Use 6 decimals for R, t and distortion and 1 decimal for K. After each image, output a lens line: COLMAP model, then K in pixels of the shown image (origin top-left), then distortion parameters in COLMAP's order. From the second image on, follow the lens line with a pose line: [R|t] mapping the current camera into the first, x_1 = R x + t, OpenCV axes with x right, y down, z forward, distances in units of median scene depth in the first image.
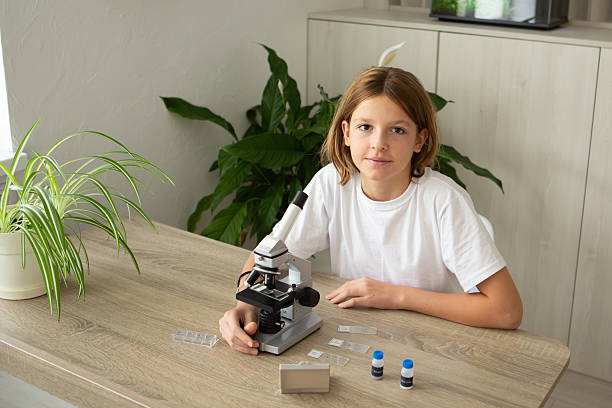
lens RADIAL K [[777.6, 0, 366.0], [0, 777.6, 169.4], [0, 0, 1]] dist [-0.019068, 0.017911]
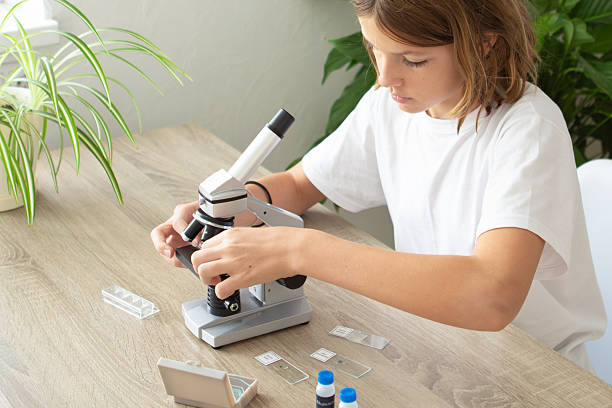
lens RADIAL K [[1199.5, 0, 349.8], [0, 1199.5, 79.0], [0, 0, 1]] dist [-0.029198, -0.011300]
pose [[0.902450, 0.103888, -0.418080, 0.332622], [-0.106865, 0.994139, 0.016357, -0.017311], [0.417329, 0.029916, 0.908263, 0.088722]]
